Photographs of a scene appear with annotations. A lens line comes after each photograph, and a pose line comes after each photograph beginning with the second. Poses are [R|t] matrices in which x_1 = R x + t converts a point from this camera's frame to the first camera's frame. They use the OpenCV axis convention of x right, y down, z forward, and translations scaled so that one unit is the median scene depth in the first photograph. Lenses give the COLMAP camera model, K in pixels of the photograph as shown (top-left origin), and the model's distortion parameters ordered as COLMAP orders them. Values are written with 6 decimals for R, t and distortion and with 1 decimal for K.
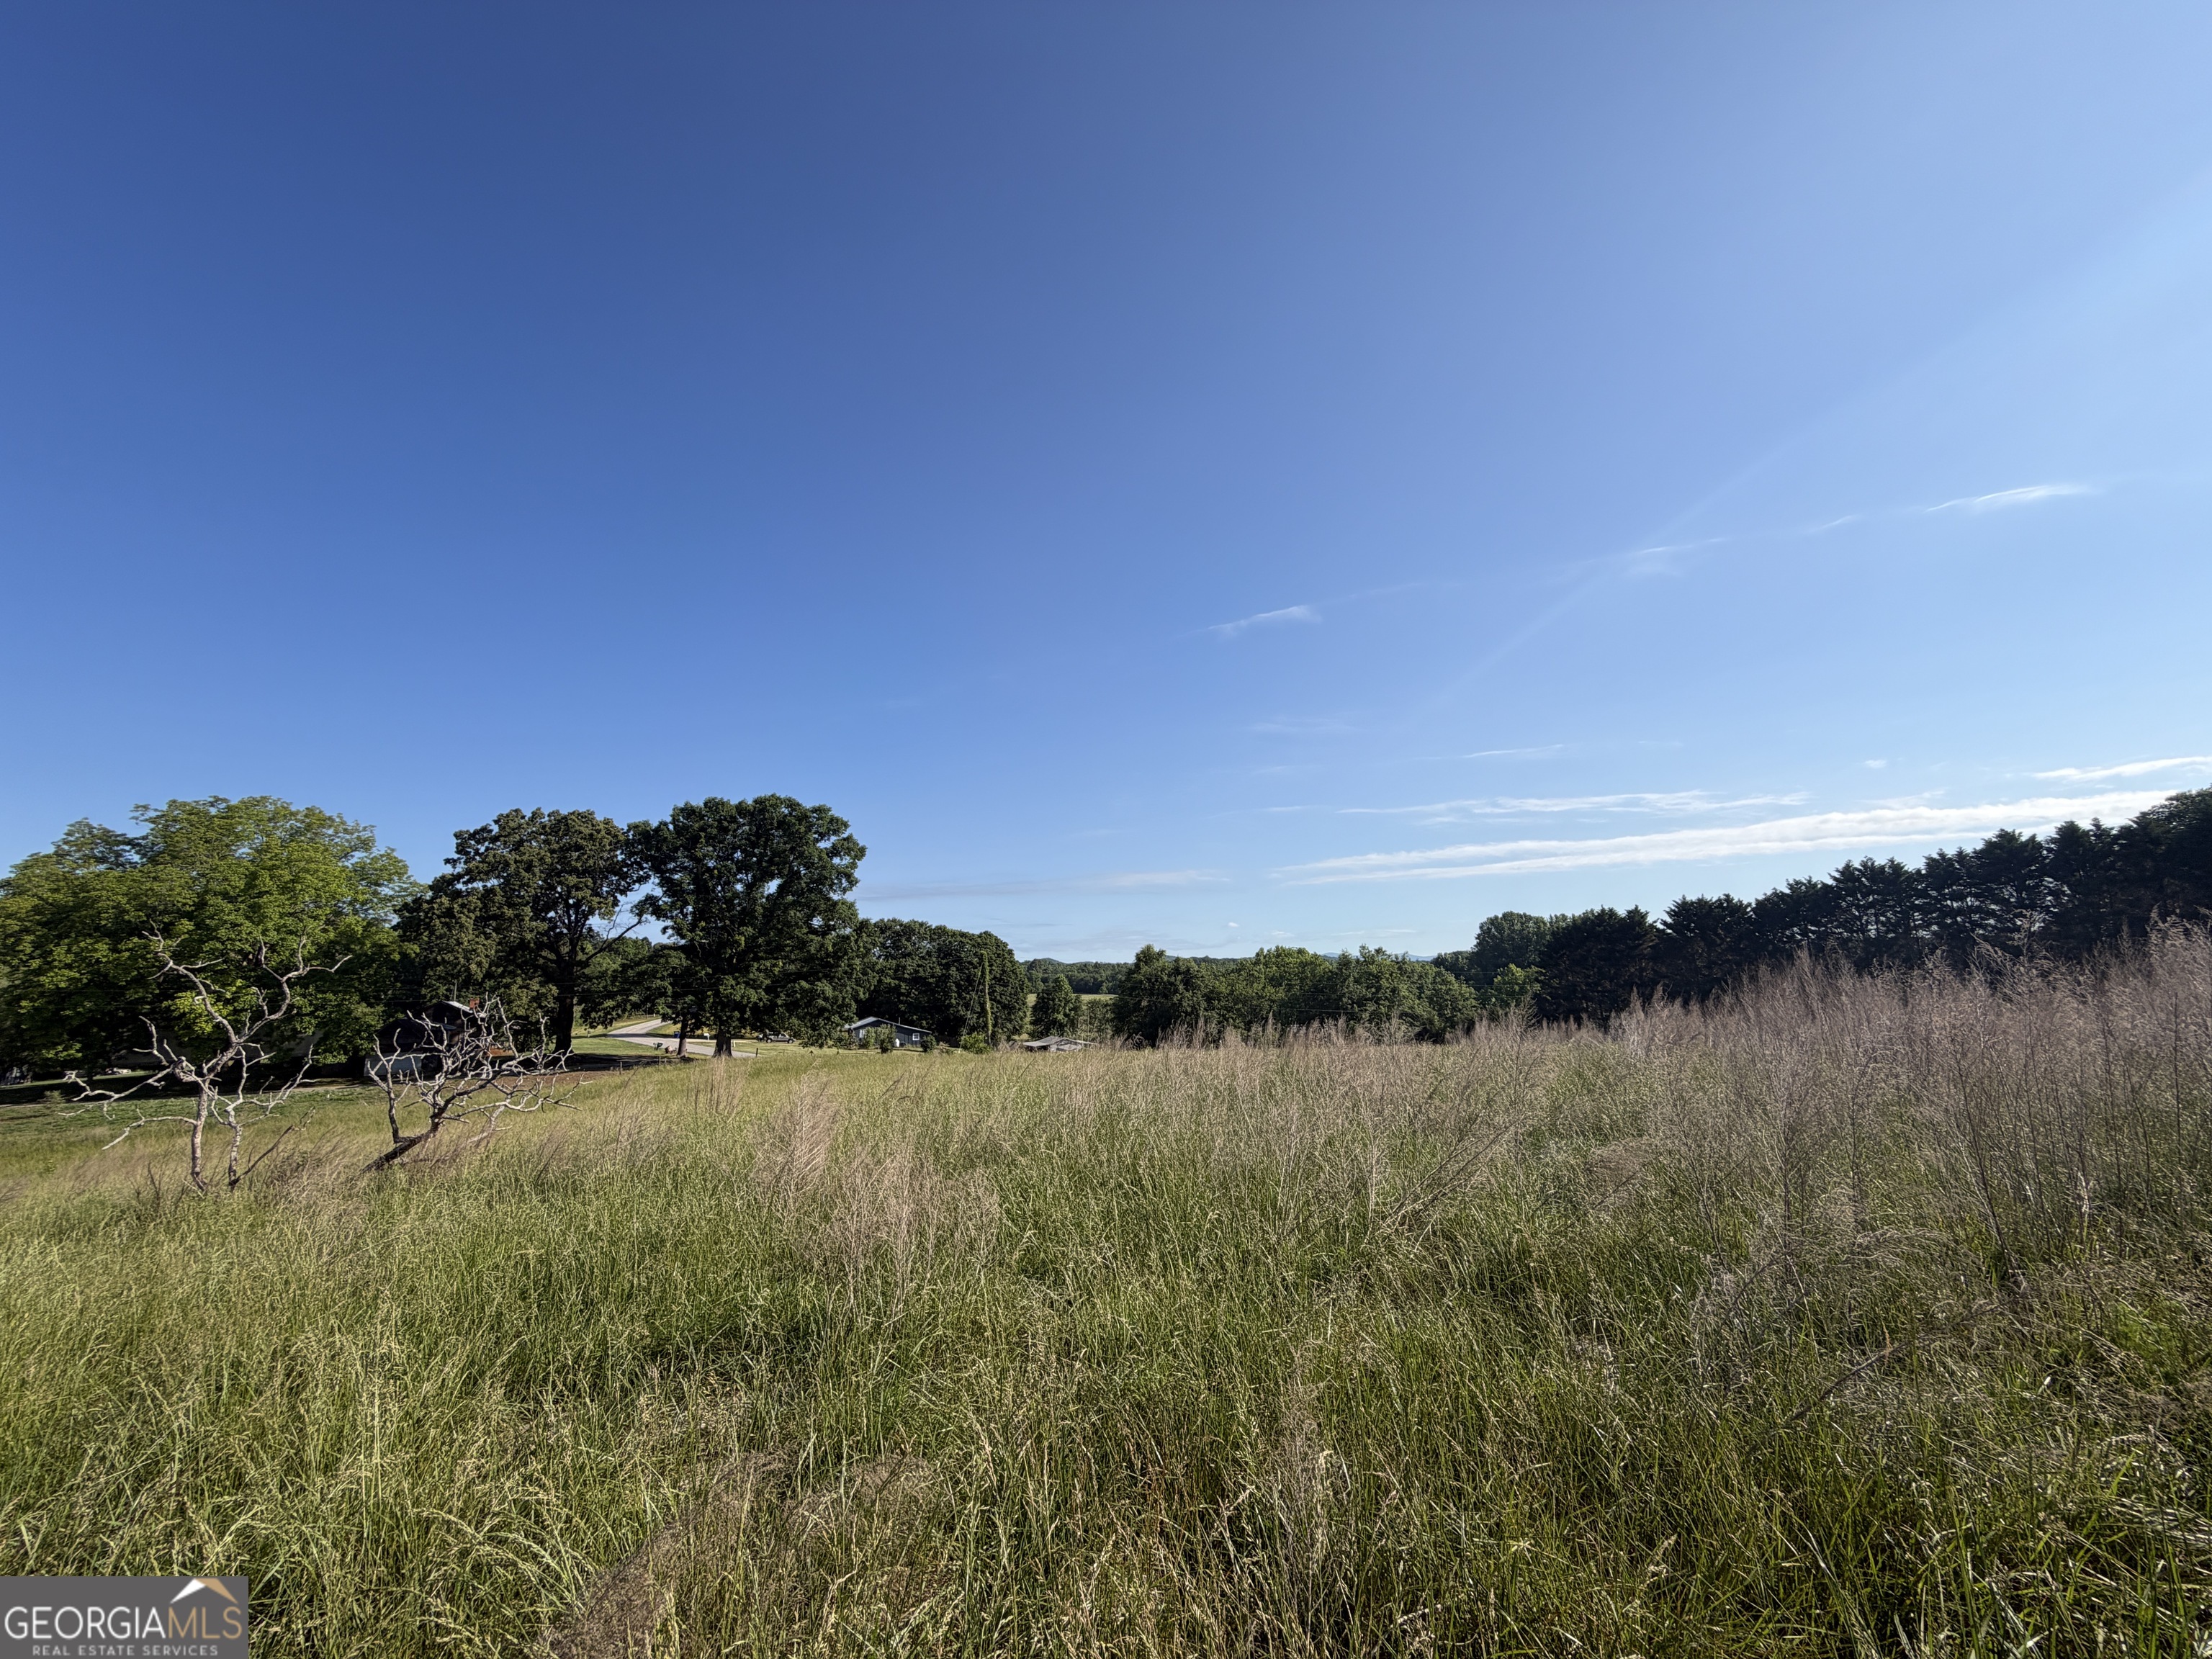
lens RADIAL K [[884.7, 0, 1109.9], [0, 884.7, 828.3], [0, 0, 1]] dist [0.002057, -0.000006]
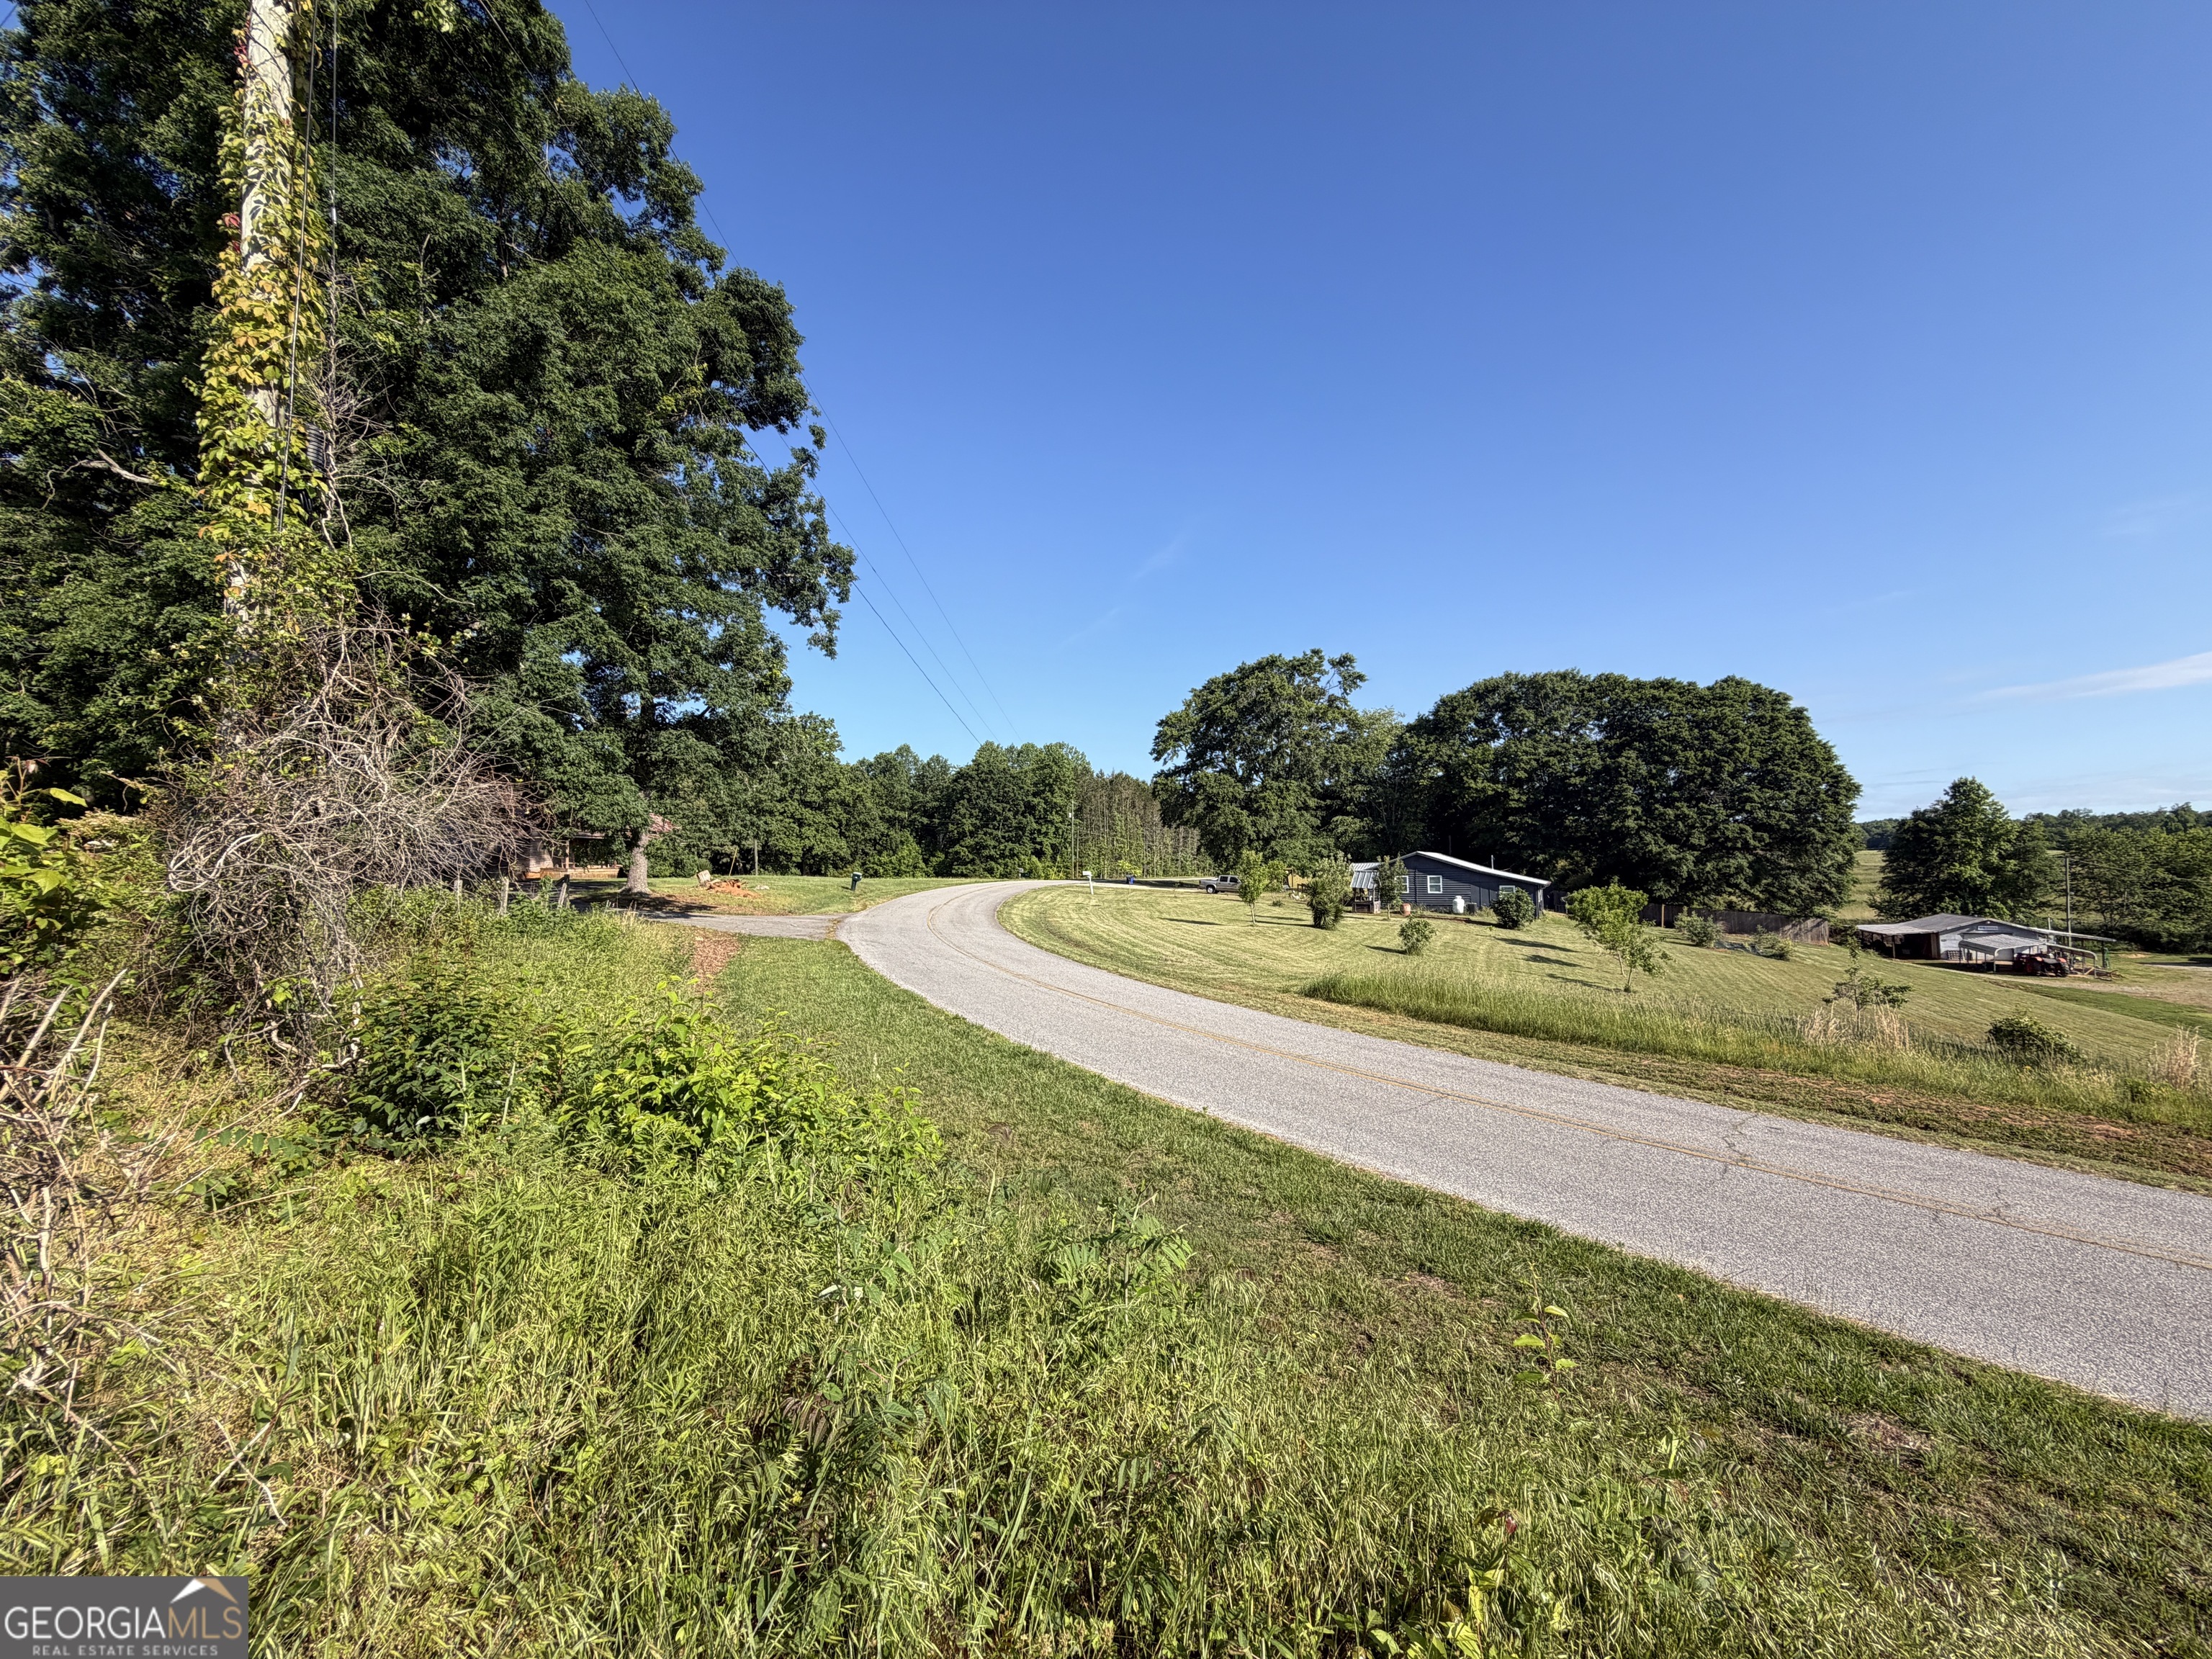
lens RADIAL K [[884.7, 0, 1106.9], [0, 884.7, 825.3], [0, 0, 1]] dist [0.002057, -0.000006]
pose [[0.671989, -0.025517, -0.740121, -0.021913], [0.128199, 0.988326, 0.082324, 0.117356], [0.729380, -0.150204, 0.667415, 0.473804]]
